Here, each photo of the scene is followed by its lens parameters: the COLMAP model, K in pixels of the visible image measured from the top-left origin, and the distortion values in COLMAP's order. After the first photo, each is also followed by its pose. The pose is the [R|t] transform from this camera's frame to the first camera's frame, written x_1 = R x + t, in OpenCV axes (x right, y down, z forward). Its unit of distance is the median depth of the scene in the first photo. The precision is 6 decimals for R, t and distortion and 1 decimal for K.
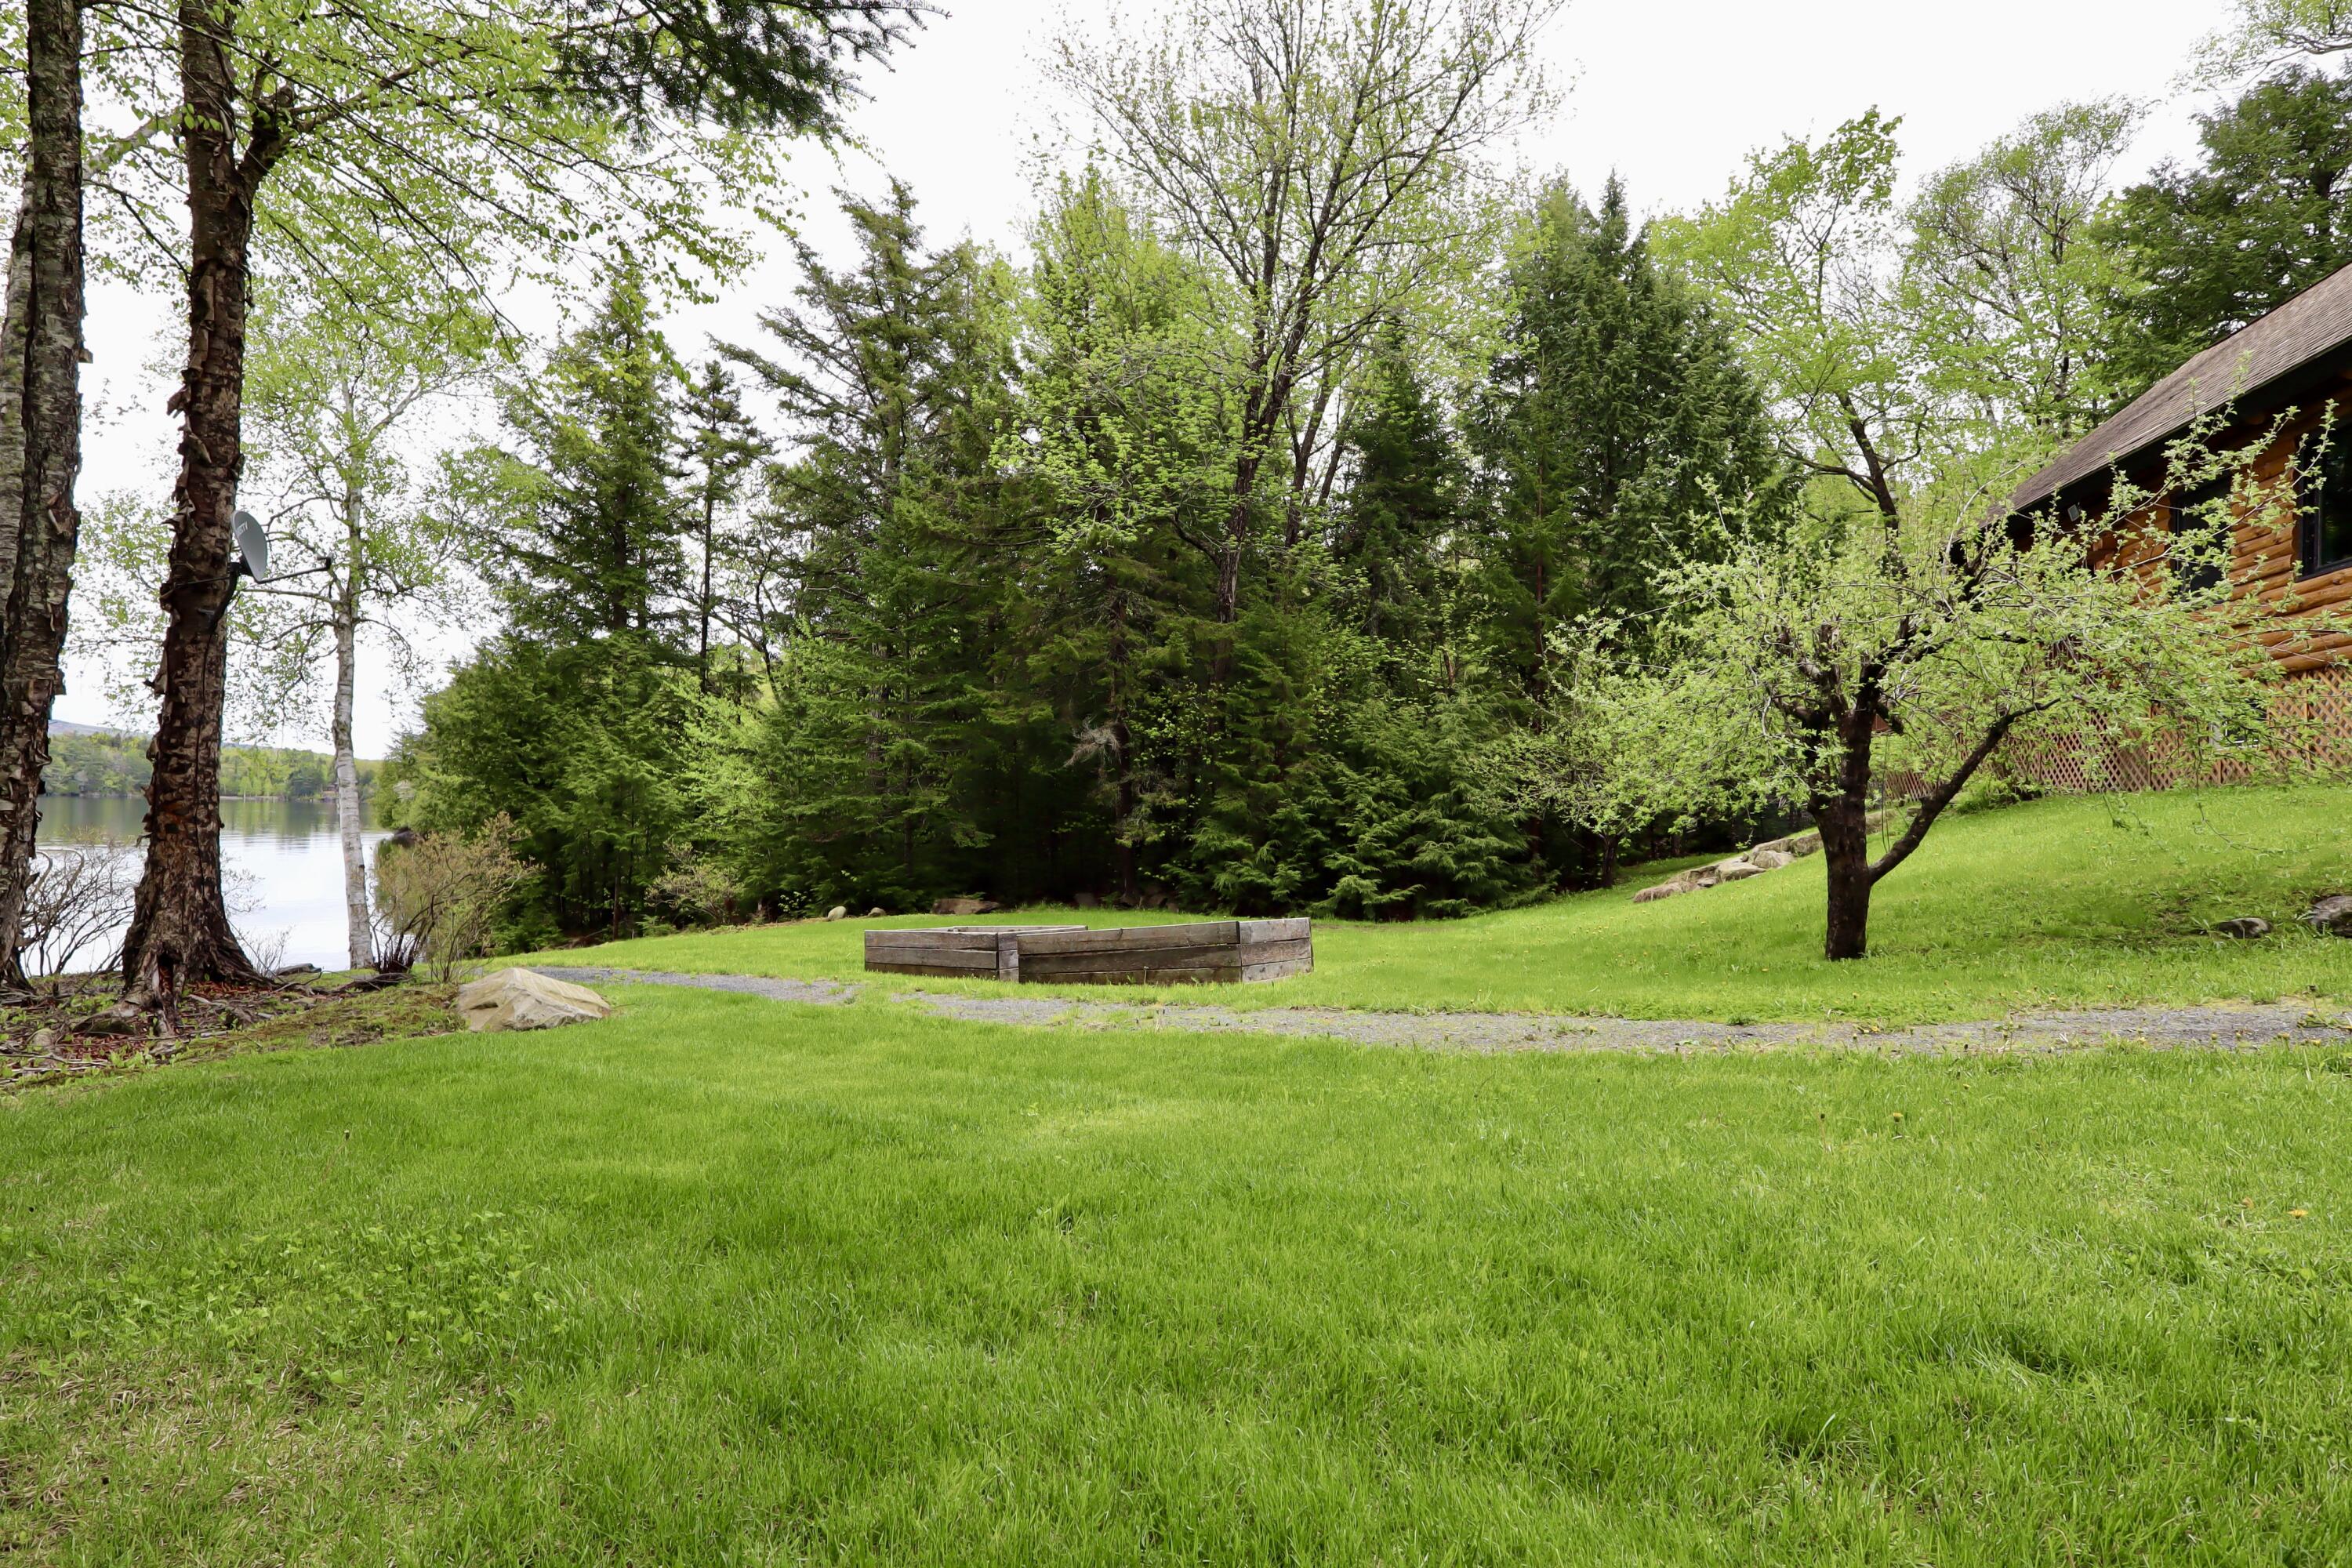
lens RADIAL K [[1139.0, 0, 1176.0], [0, 1139.0, 784.0], [0, 0, 1]] dist [0.000839, 0.000138]
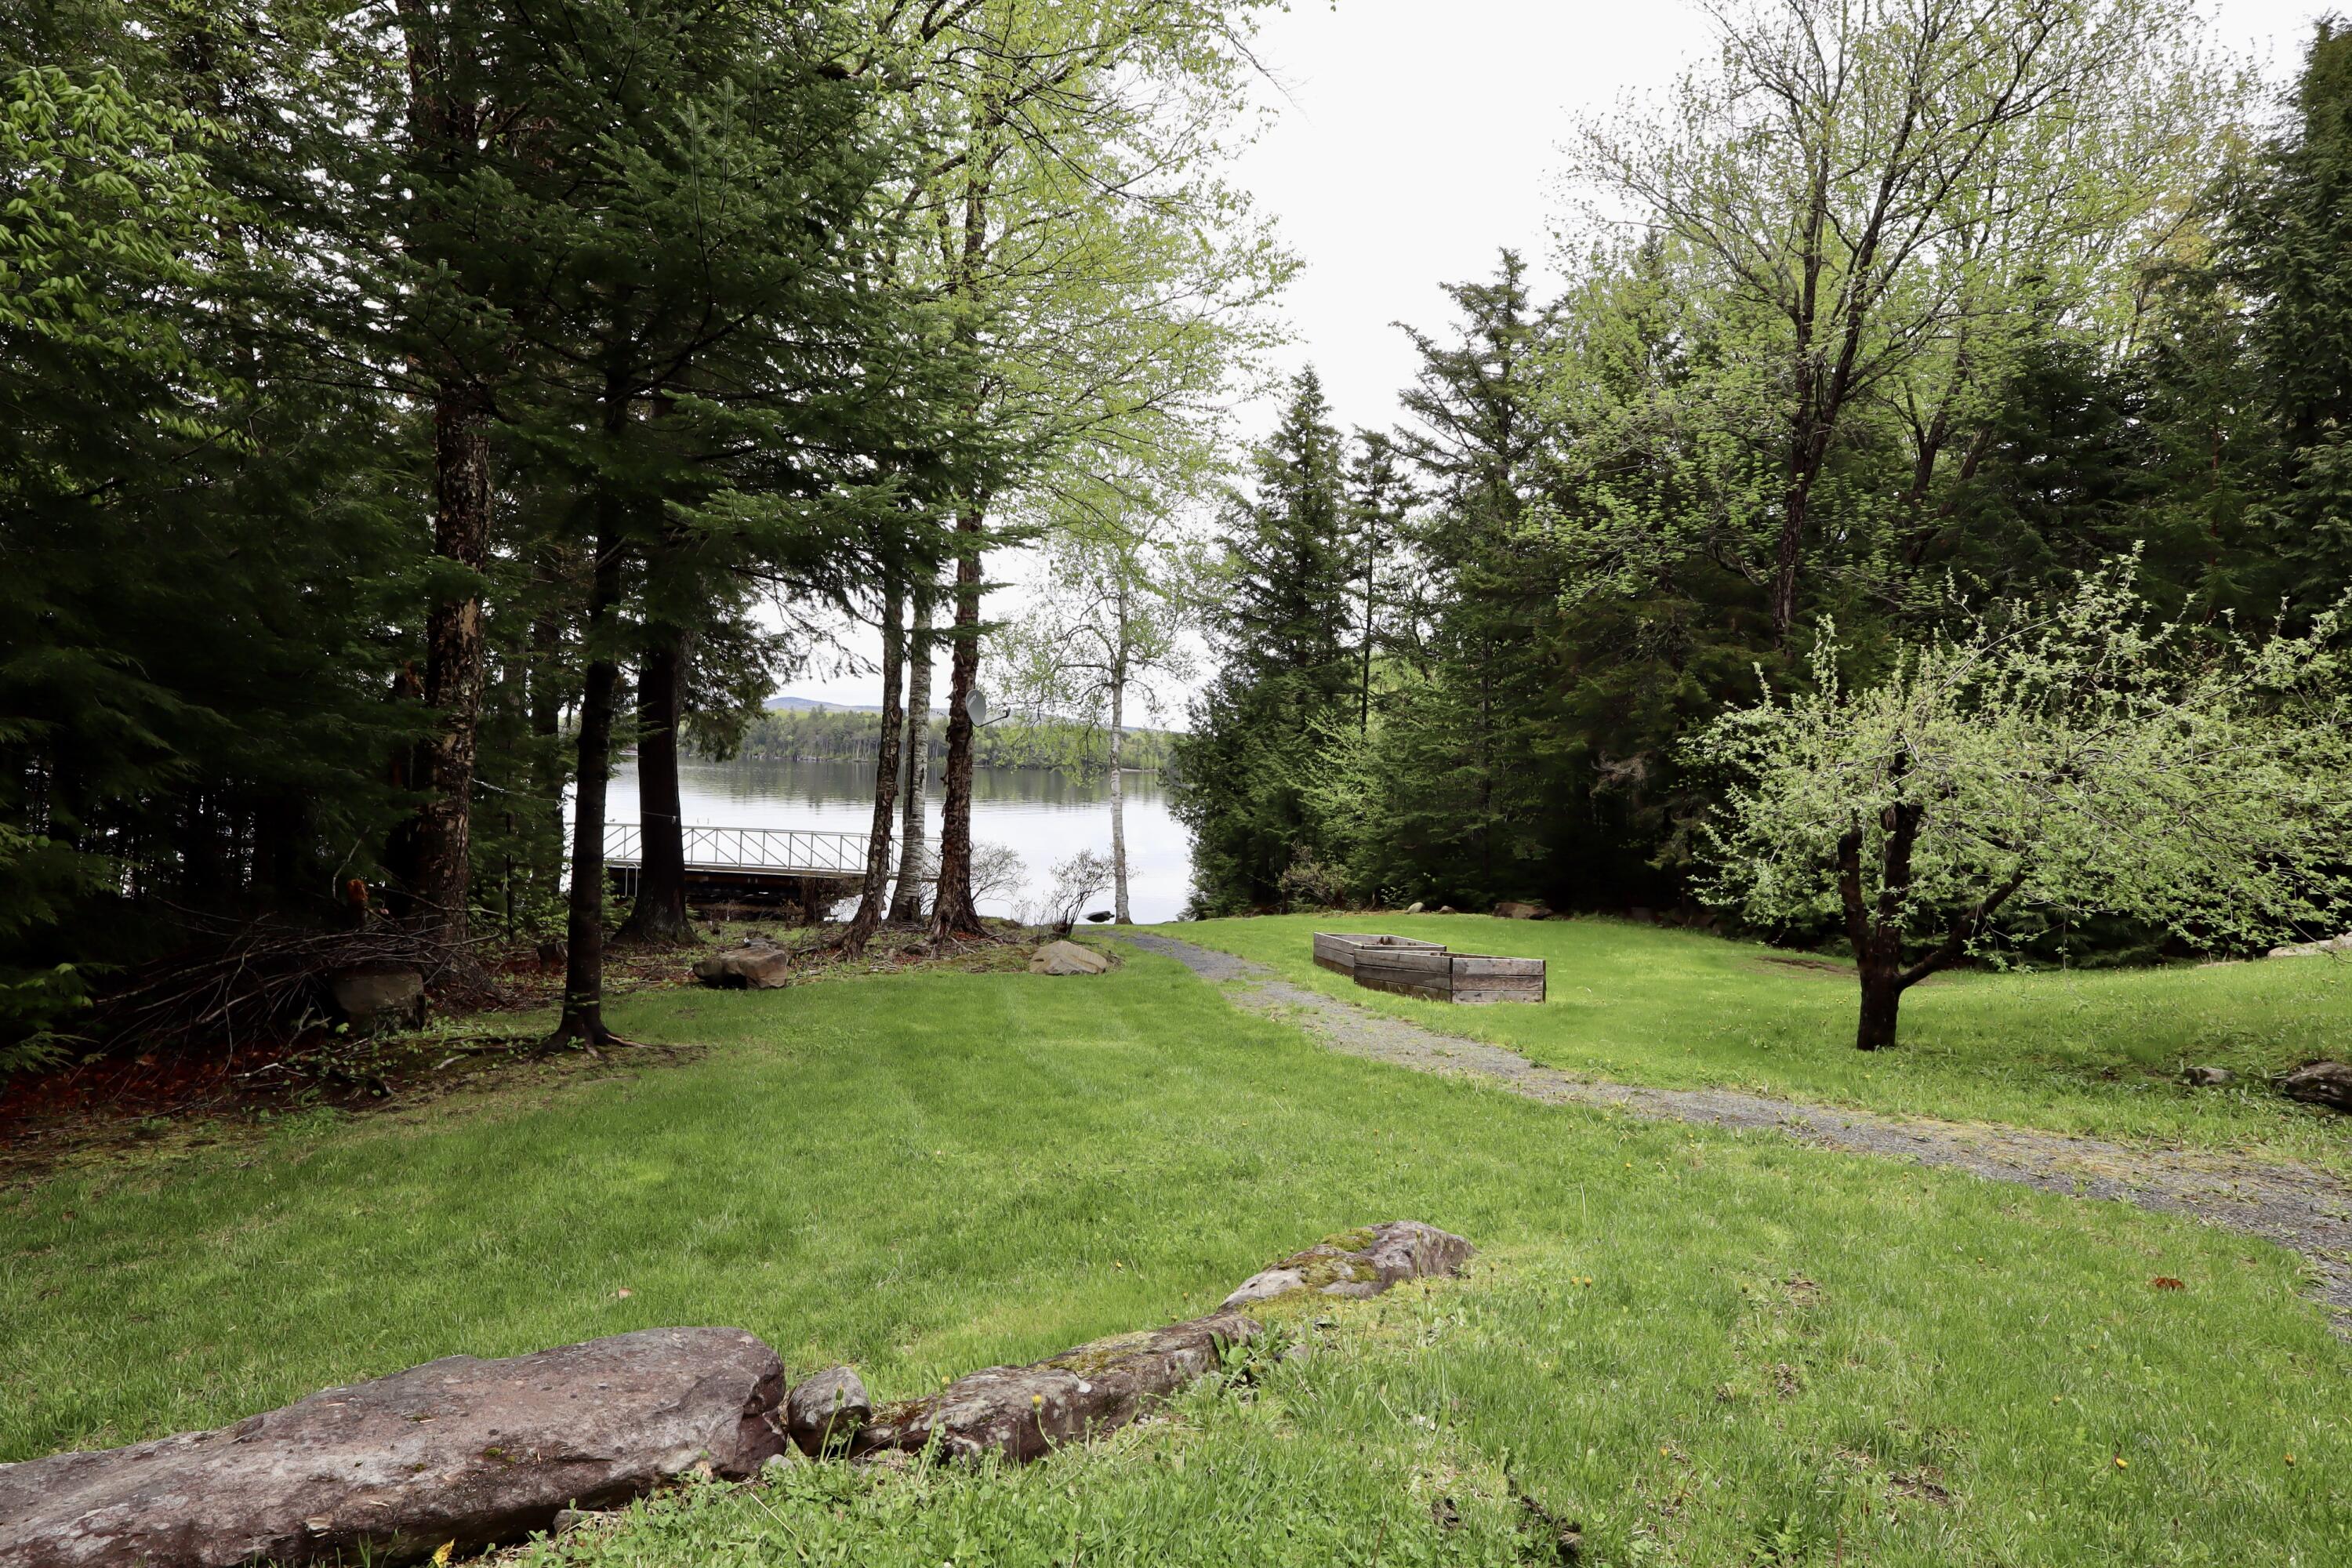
lens RADIAL K [[1220.3, 0, 1176.0], [0, 1220.3, 784.0], [0, 0, 1]] dist [-0.000316, -0.000092]
pose [[0.767415, 0.019420, -0.640857, 0.319107], [0.004504, 0.999353, 0.035677, -0.062934], [0.641135, -0.030266, 0.766831, -0.152439]]
